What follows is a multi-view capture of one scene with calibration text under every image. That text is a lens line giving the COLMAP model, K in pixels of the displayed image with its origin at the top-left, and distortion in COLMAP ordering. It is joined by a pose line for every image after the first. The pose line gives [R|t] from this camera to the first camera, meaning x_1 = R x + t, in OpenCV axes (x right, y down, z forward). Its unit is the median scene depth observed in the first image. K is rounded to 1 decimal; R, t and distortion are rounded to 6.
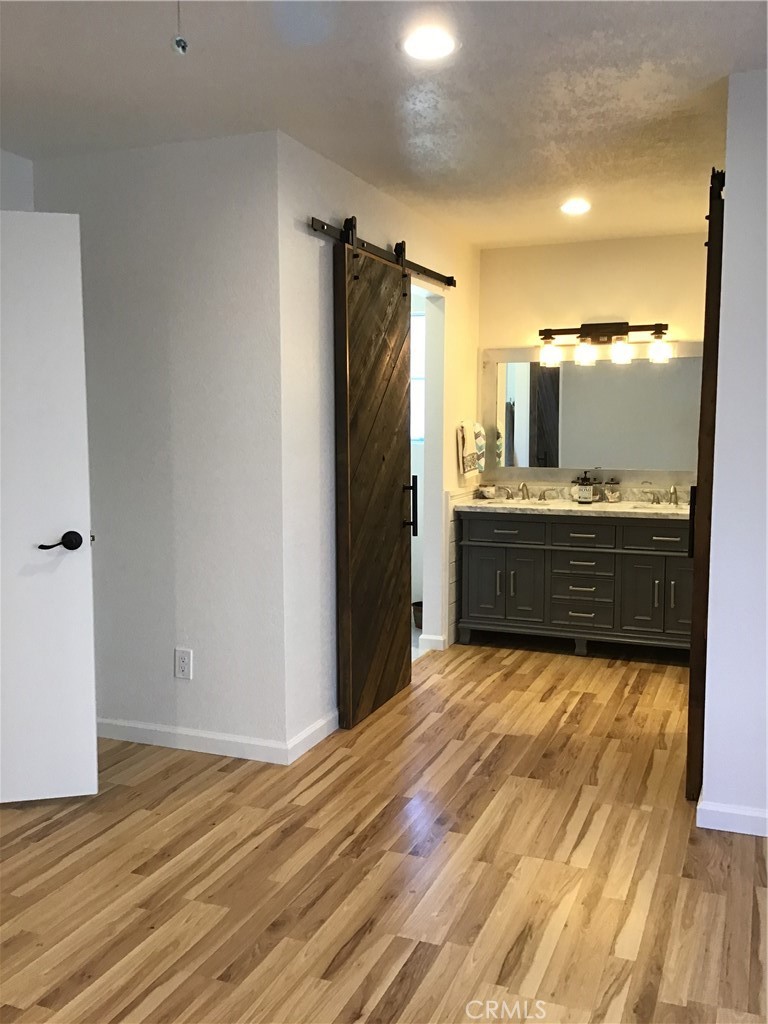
lens RADIAL K [[927.7, 0, 385.1], [0, 927.7, 516.0], [0, 0, 1]] dist [0.124462, -0.227316]
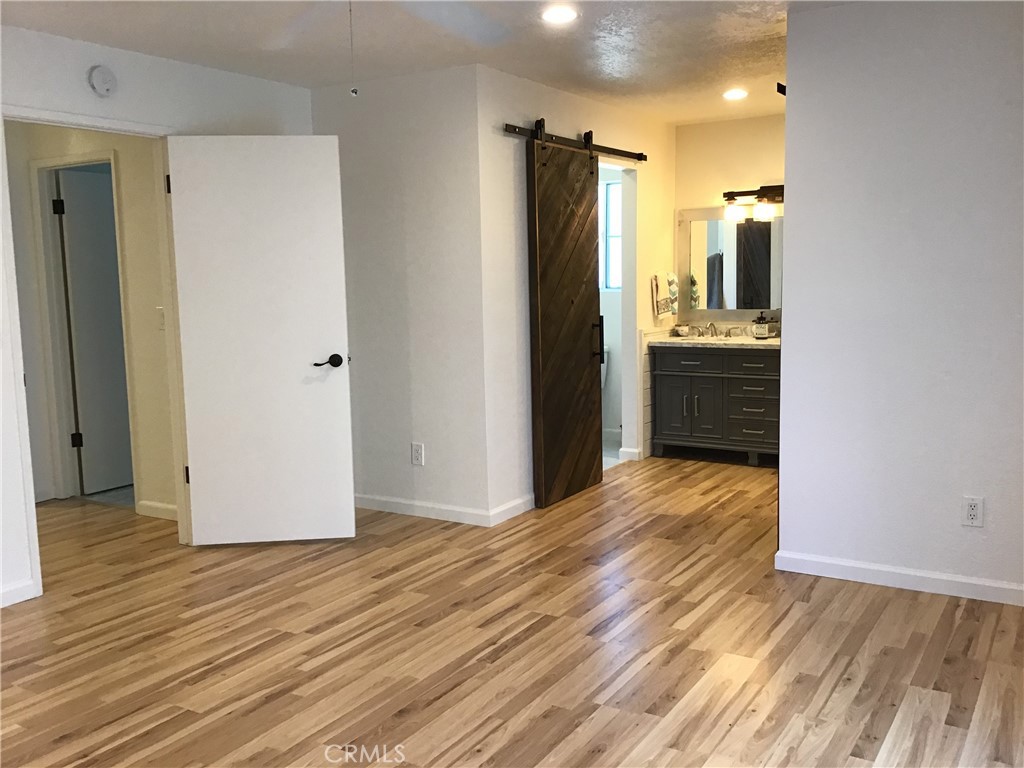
lens RADIAL K [[927.7, 0, 518.1], [0, 927.7, 381.4], [0, 0, 1]] dist [0.124462, -0.227316]
pose [[0.985866, 0.000059, -0.167537, 0.147066], [0.002333, 0.999898, 0.014079, 0.030992], [0.167520, -0.014271, 0.985765, -0.296283]]
